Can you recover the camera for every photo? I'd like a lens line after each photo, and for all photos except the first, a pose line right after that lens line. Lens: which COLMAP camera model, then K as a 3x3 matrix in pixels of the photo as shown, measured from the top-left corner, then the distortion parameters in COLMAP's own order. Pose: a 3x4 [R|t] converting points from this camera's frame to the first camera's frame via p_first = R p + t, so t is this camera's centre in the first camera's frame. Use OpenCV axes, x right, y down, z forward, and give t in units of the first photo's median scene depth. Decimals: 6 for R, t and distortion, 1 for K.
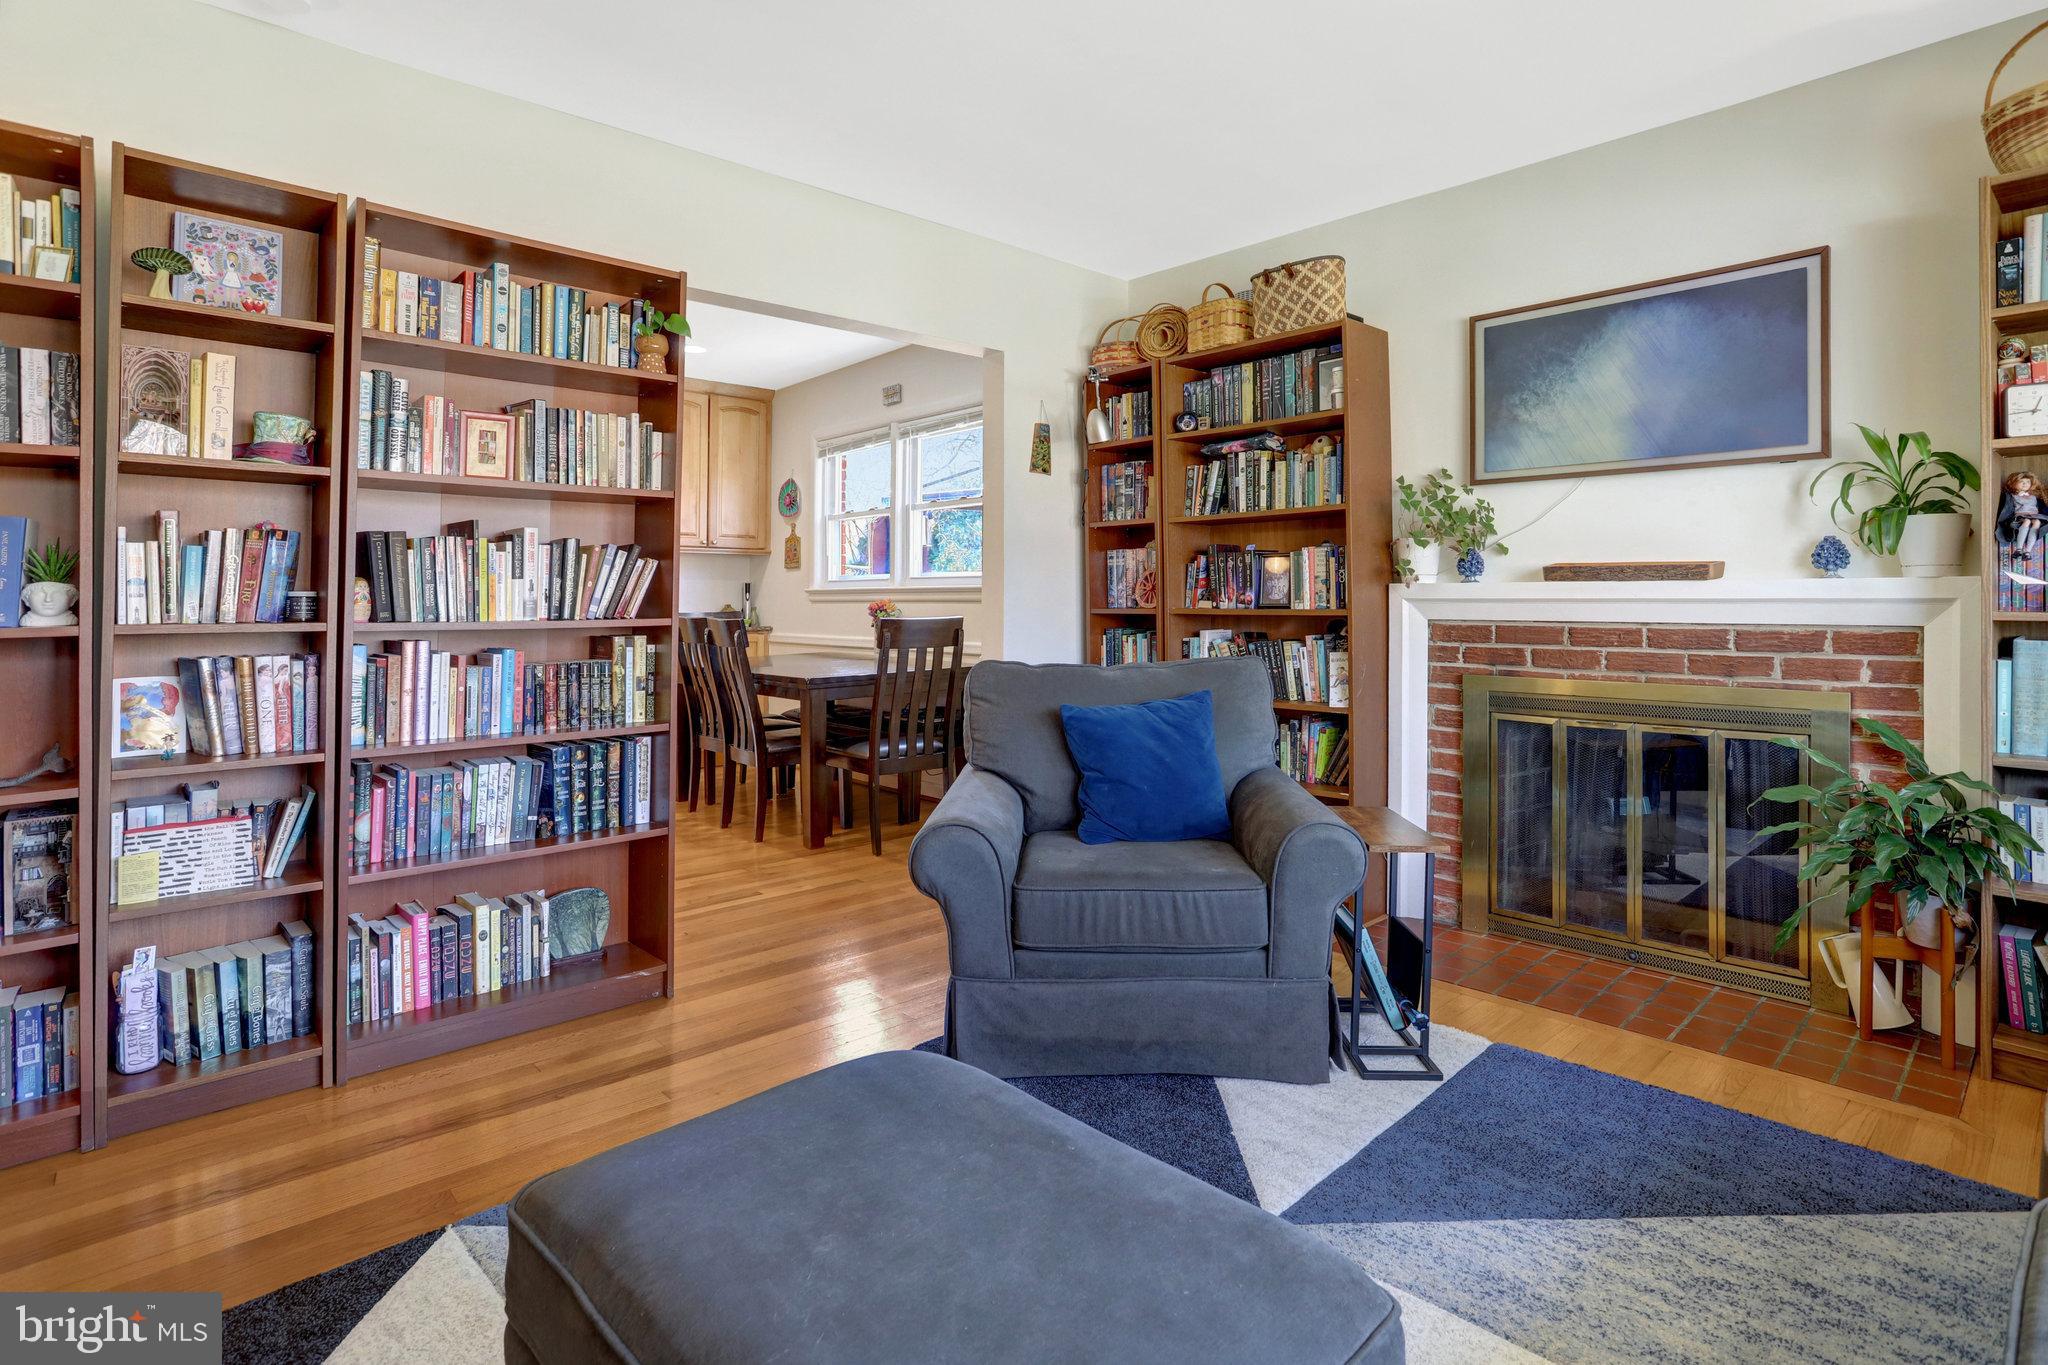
lens RADIAL K [[1016.1, 0, 1032.1], [0, 1016.1, 609.0], [0, 0, 1]] dist [-0.058526, 0.024496]
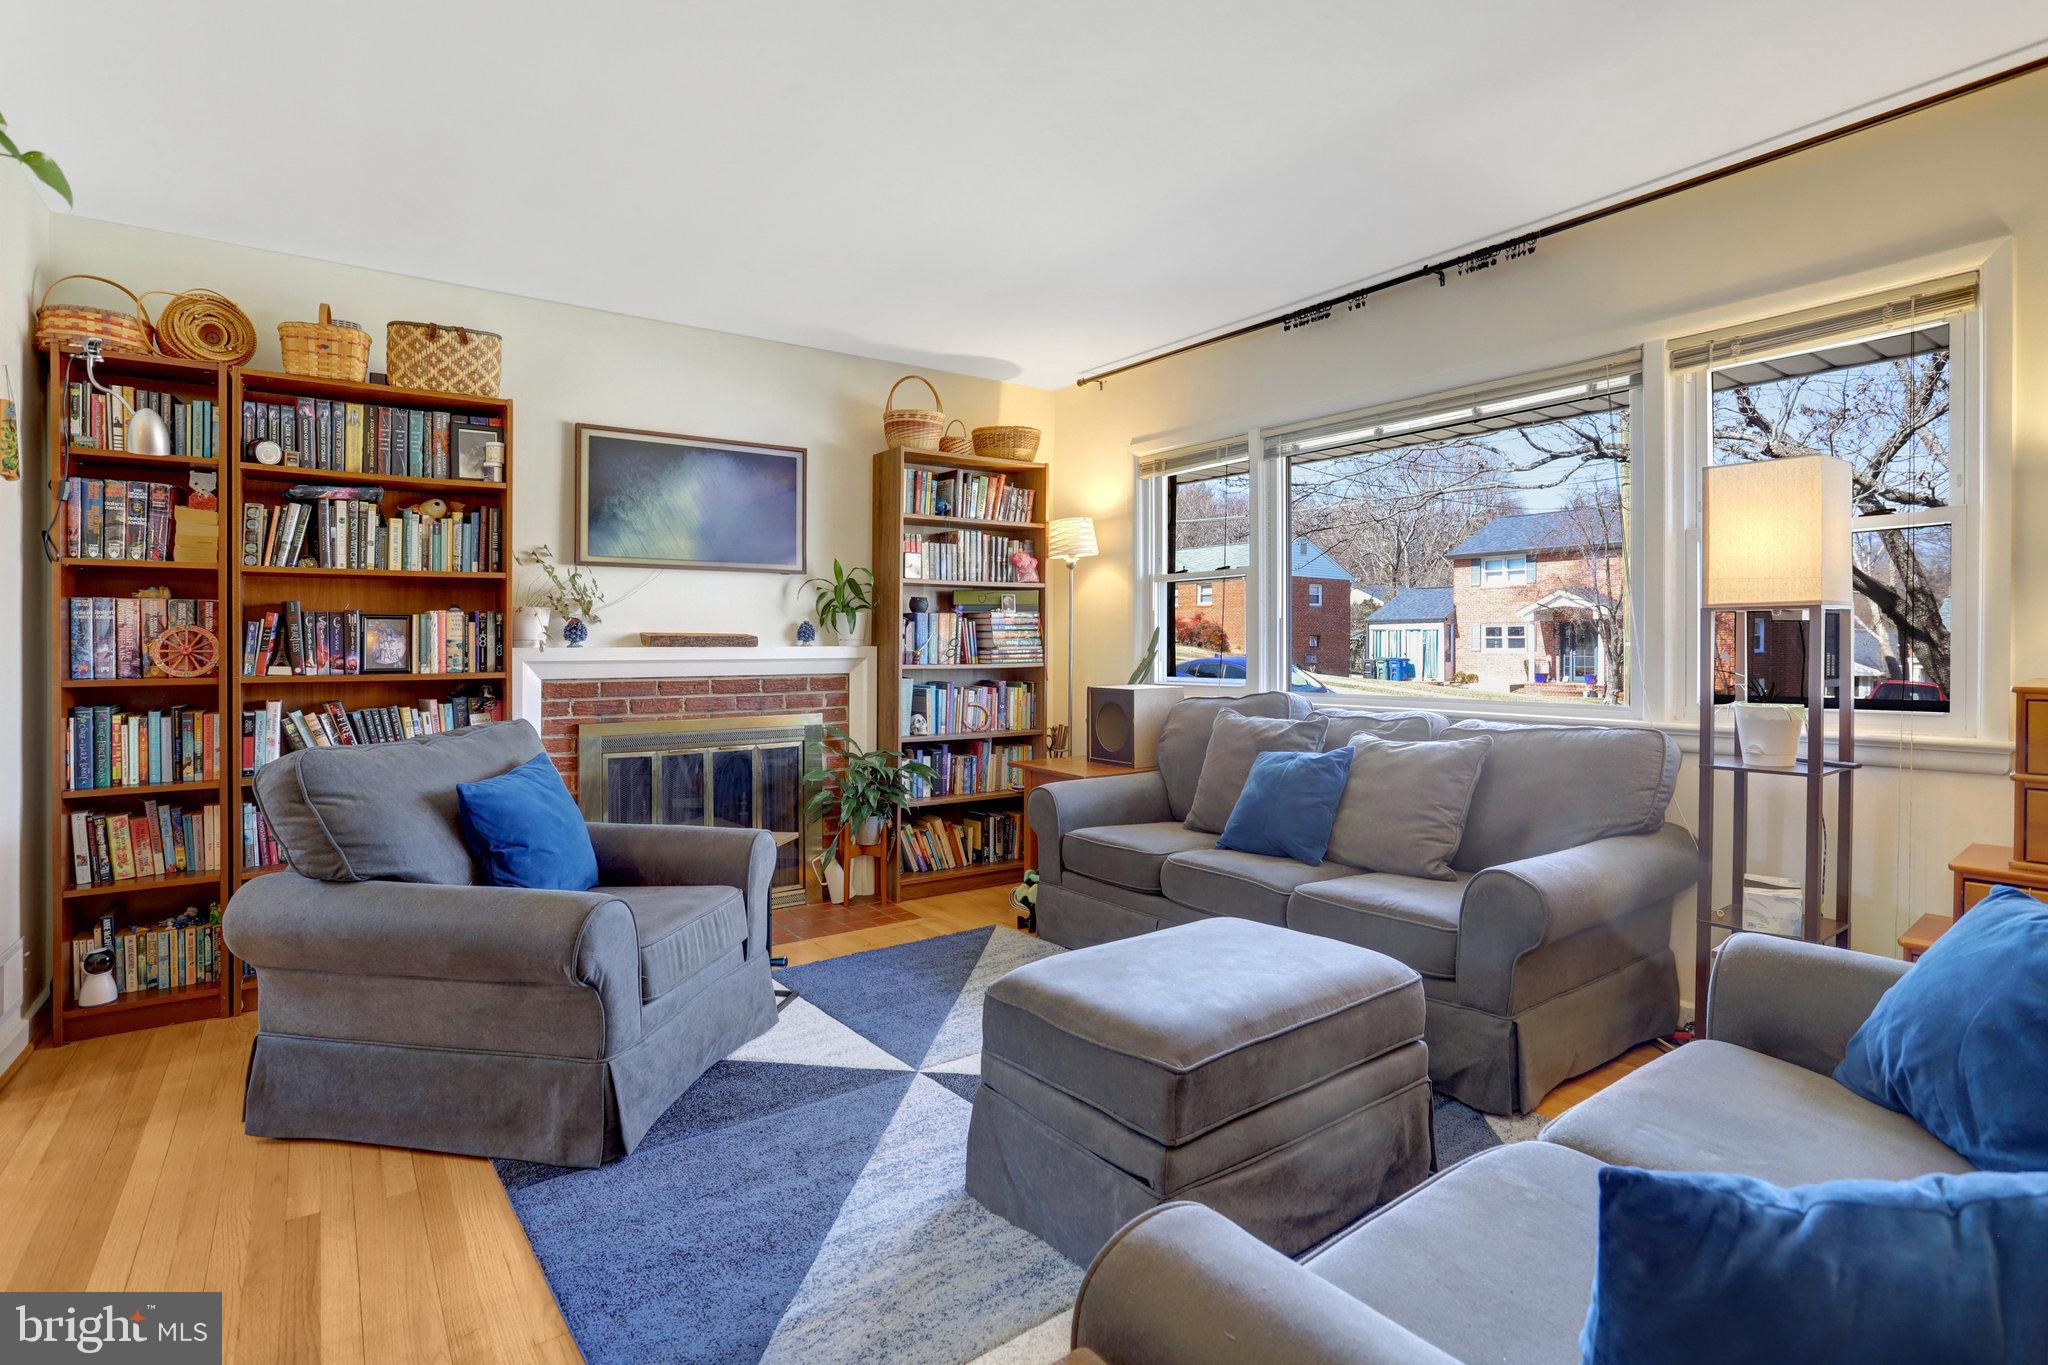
lens RADIAL K [[1016.1, 0, 1029.4], [0, 1016.1, 650.3], [0, 0, 1]] dist [-0.058526, 0.024496]
pose [[0.117889, -0.000799, 0.993026, -0.687929], [0.013844, 0.999904, -0.000839, -0.014664], [-0.992930, 0.013846, 0.117889, 0.338905]]
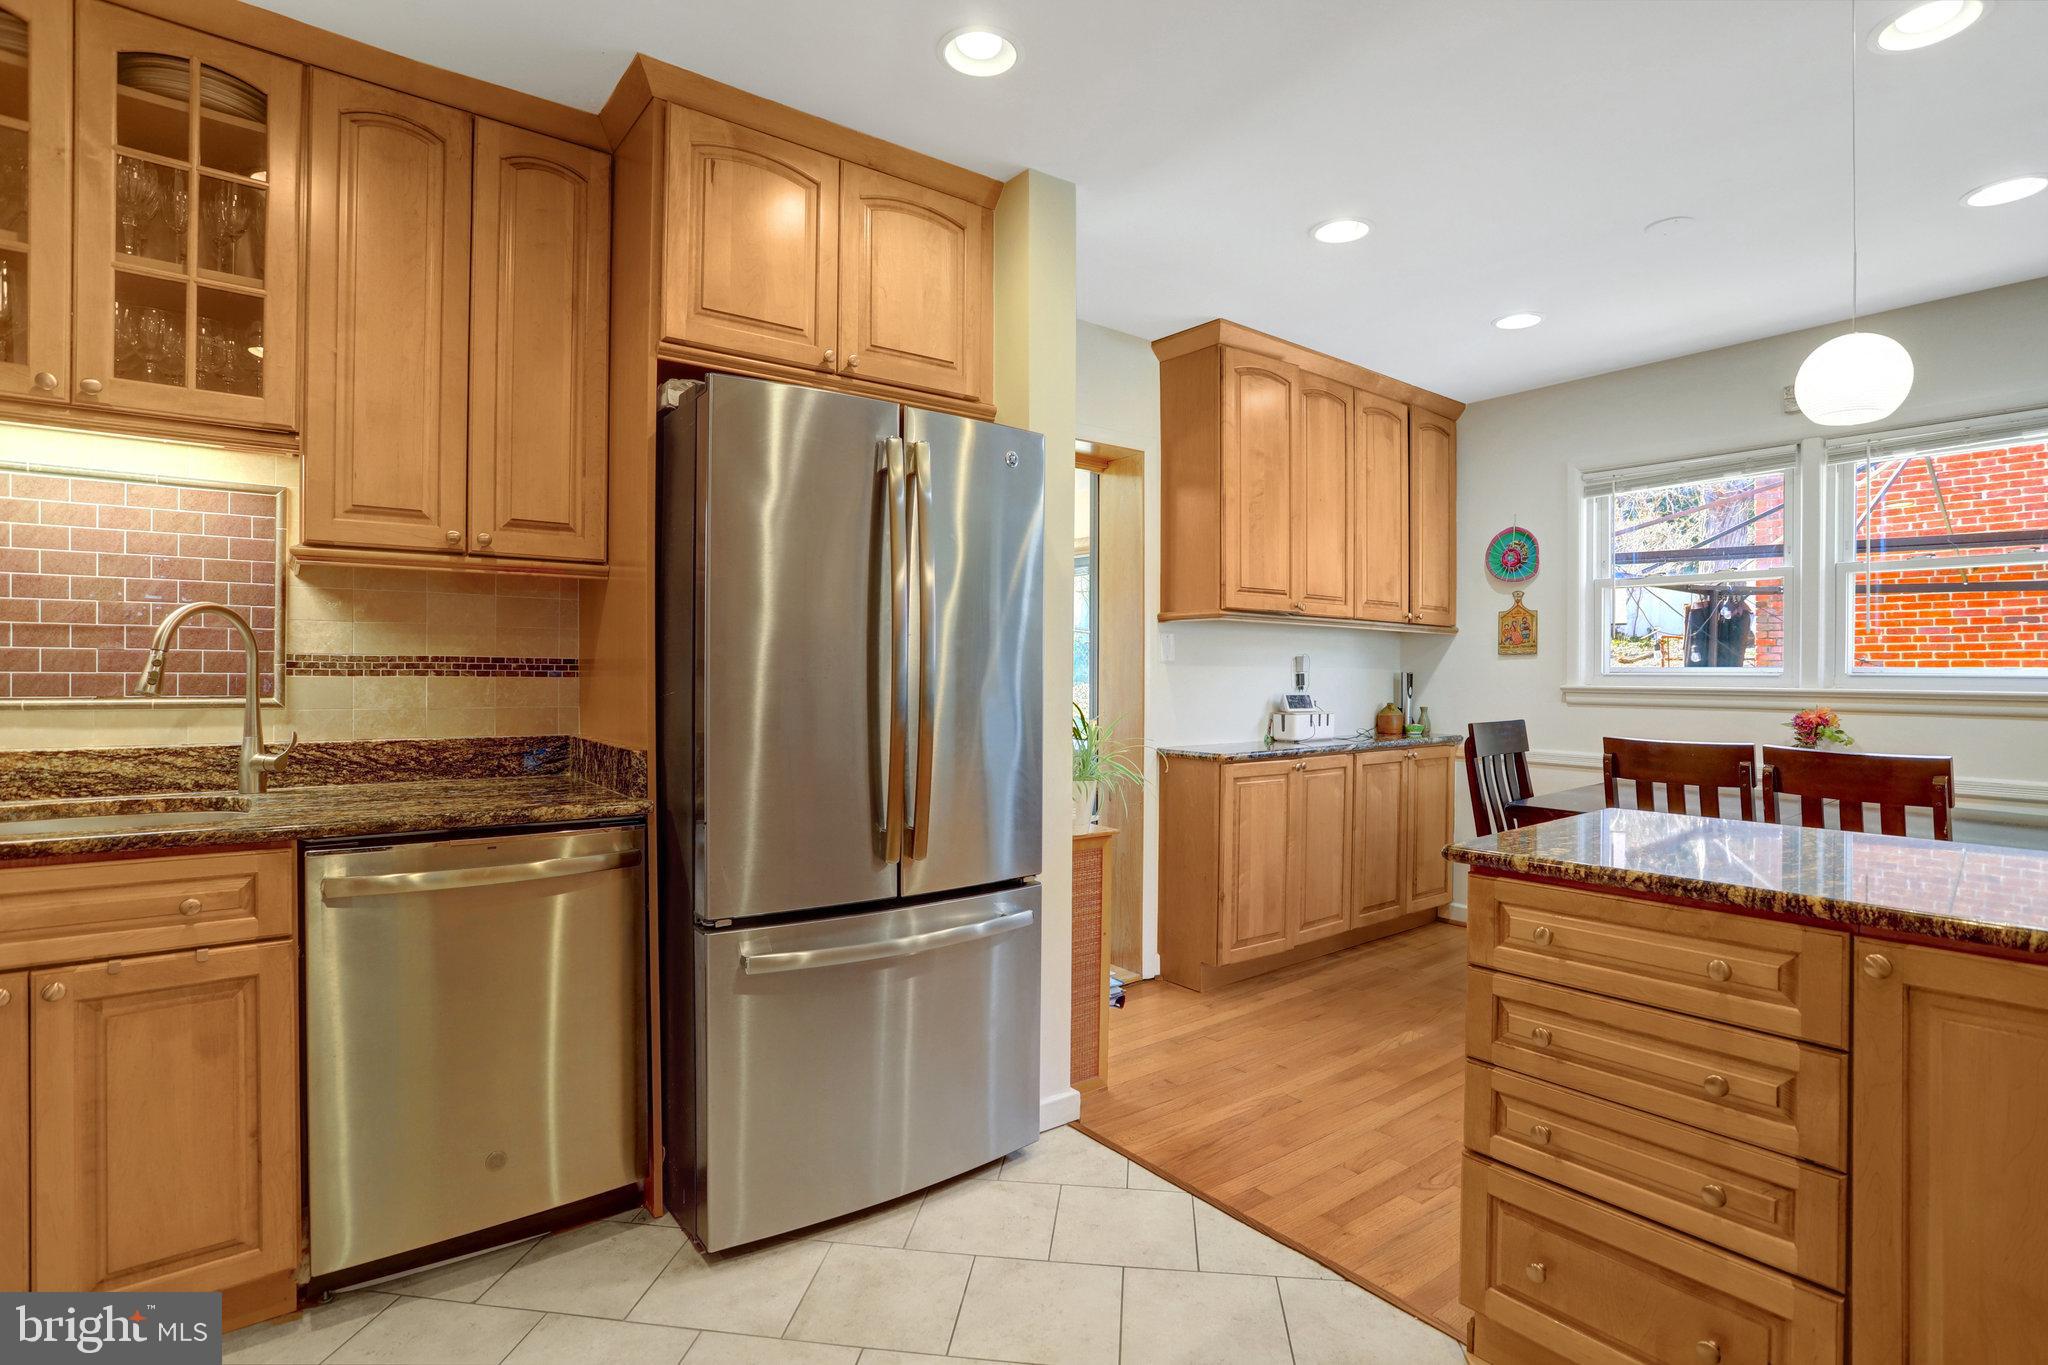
lens RADIAL K [[1016.1, 0, 1038.8], [0, 1016.1, 676.9], [0, 0, 1]] dist [-0.058526, 0.024496]
pose [[0.996588, 0.010395, -0.081885, -1.021650], [-0.010803, 0.999931, -0.004535, -0.037506], [0.081832, 0.005404, 0.996631, 0.570628]]
